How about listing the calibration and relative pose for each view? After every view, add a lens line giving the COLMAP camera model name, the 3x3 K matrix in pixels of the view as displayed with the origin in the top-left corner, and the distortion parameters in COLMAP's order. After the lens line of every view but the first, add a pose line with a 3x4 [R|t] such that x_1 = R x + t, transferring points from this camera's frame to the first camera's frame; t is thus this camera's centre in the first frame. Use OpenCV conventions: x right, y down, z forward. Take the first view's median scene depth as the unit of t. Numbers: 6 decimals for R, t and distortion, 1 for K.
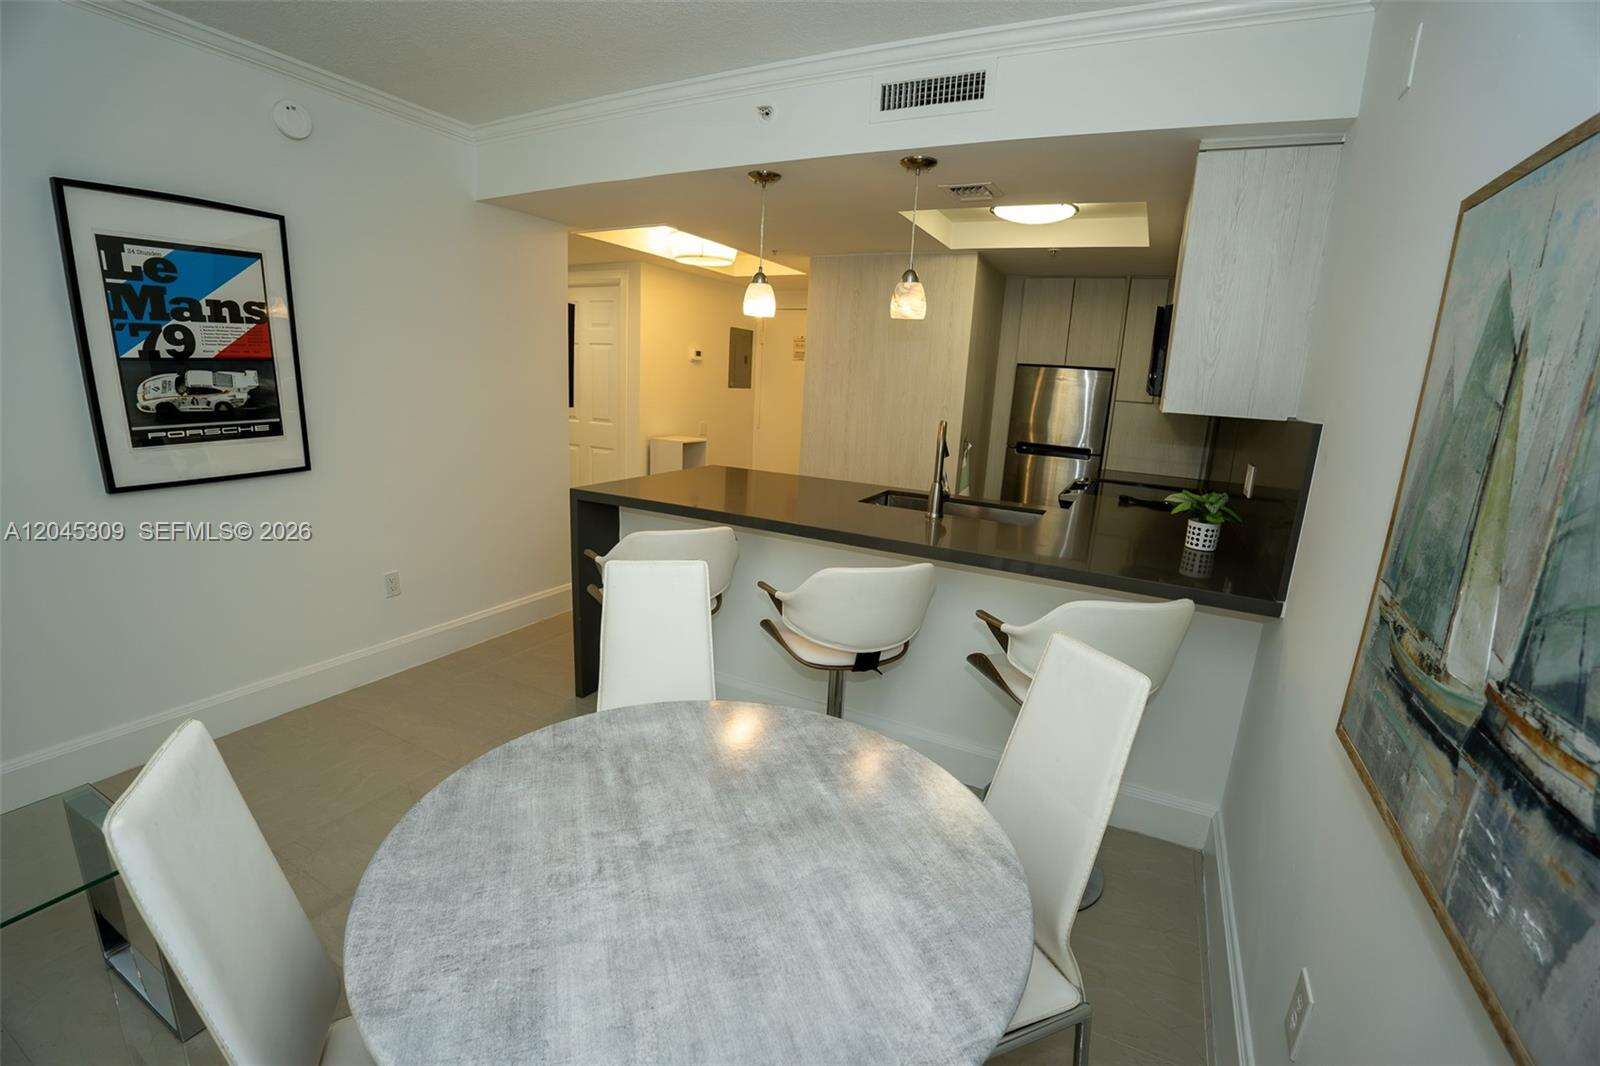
lens RADIAL K [[696.8, 0, 796.9], [0, 696.8, 540.8], [0, 0, 1]] dist [-0.070197, 0.015204]
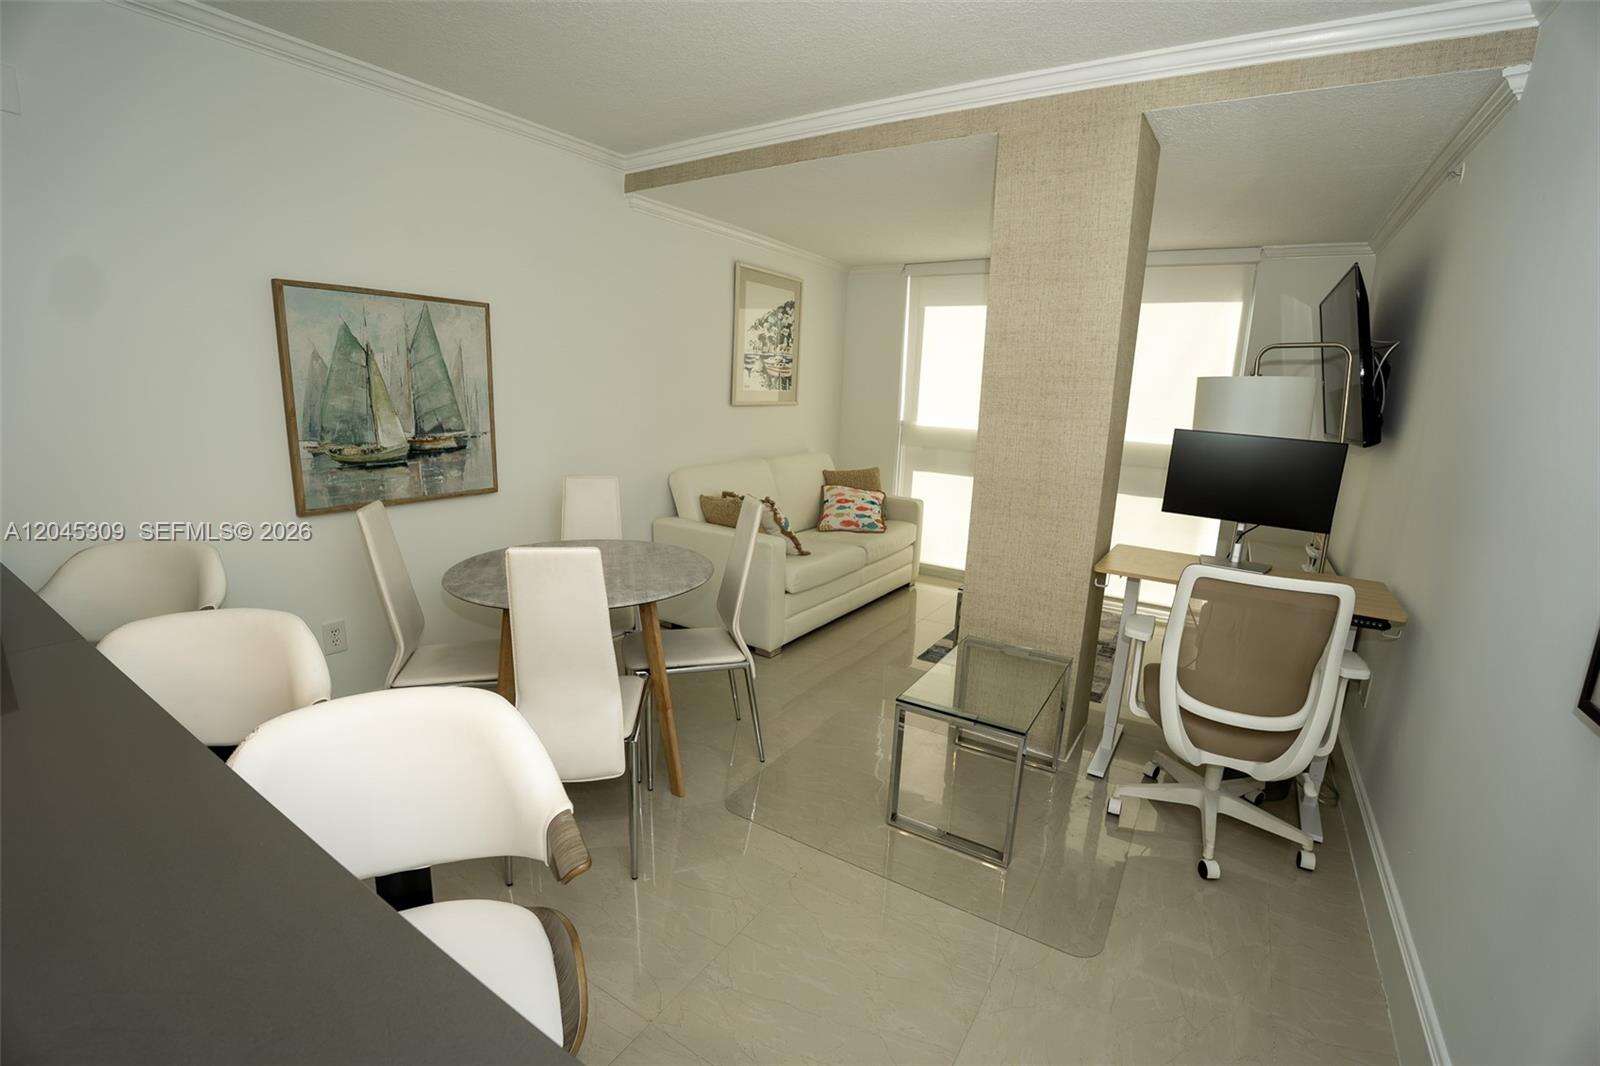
lens RADIAL K [[696.8, 0, 796.9], [0, 696.8, 540.8], [0, 0, 1]] dist [-0.070197, 0.015204]
pose [[-0.992011, -0.104086, 0.071269, -1.390372], [-0.062975, 0.898151, 0.435154, -1.010494], [-0.109304, 0.427189, -0.897531, 4.084887]]
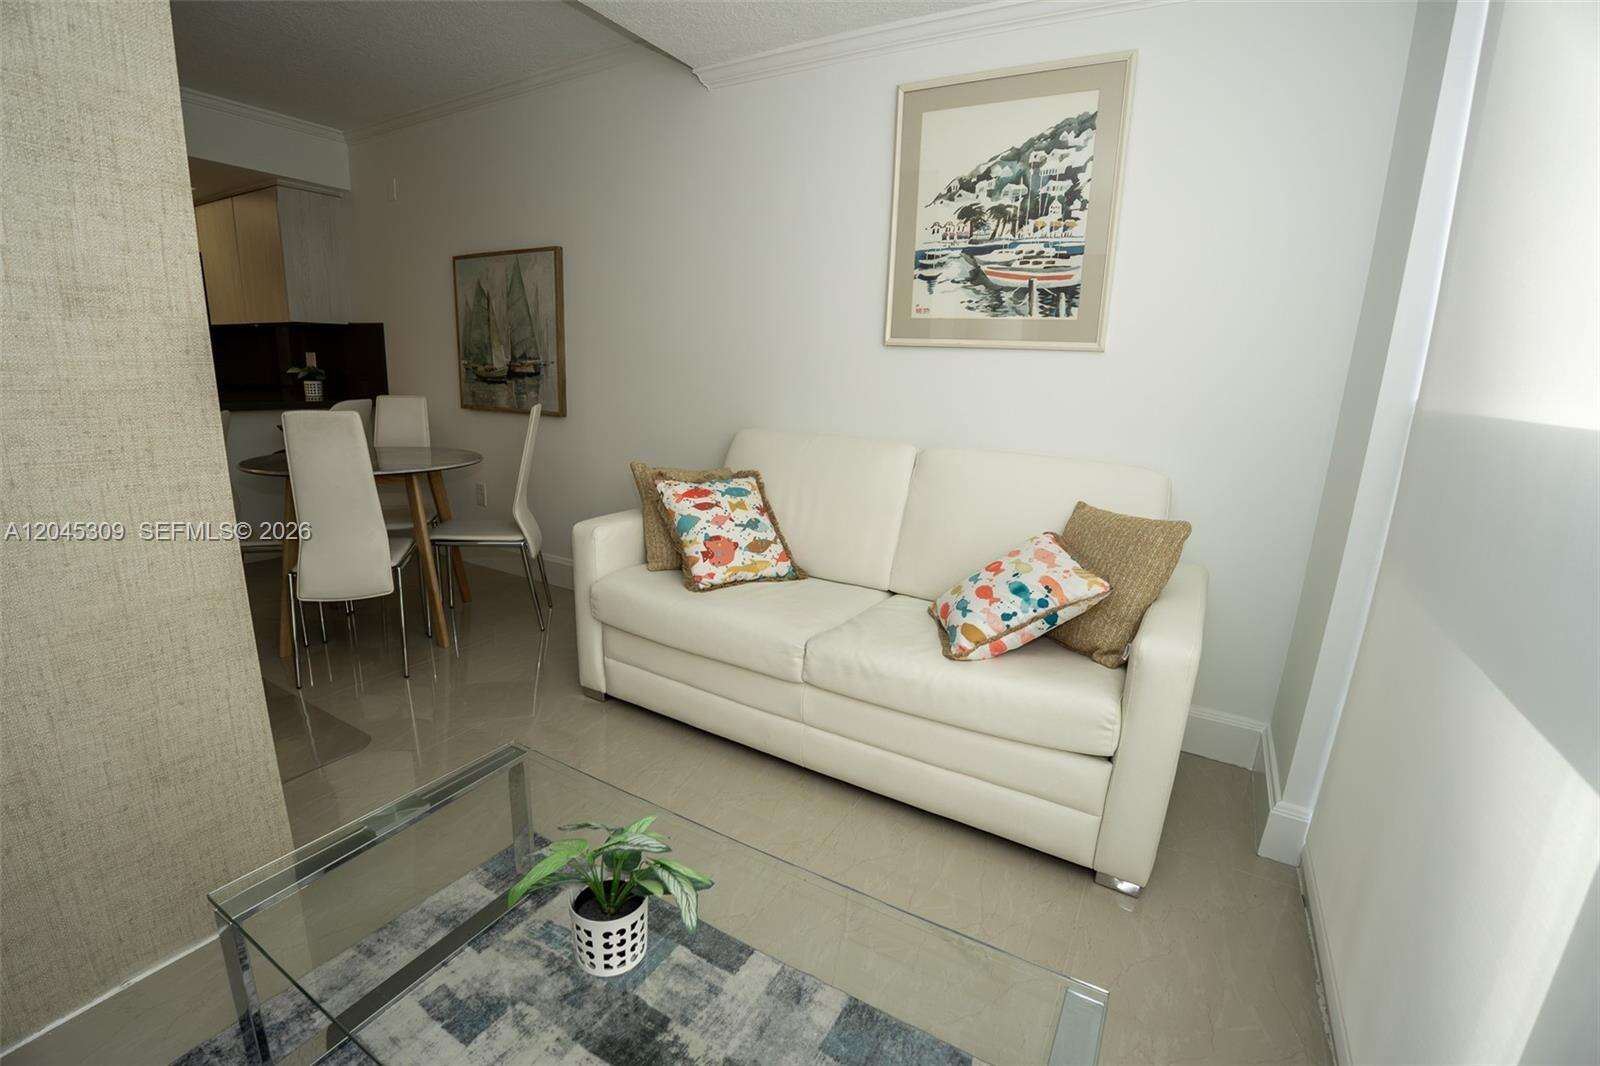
lens RADIAL K [[696.8, 0, 796.9], [0, 696.8, 540.8], [0, 0, 1]] dist [-0.070197, 0.015204]
pose [[0.052147, -0.283796, 0.957466, -3.841015], [0.190933, 0.943916, 0.269381, 0.453871], [-0.980217, 0.168765, 0.103408, -1.359820]]
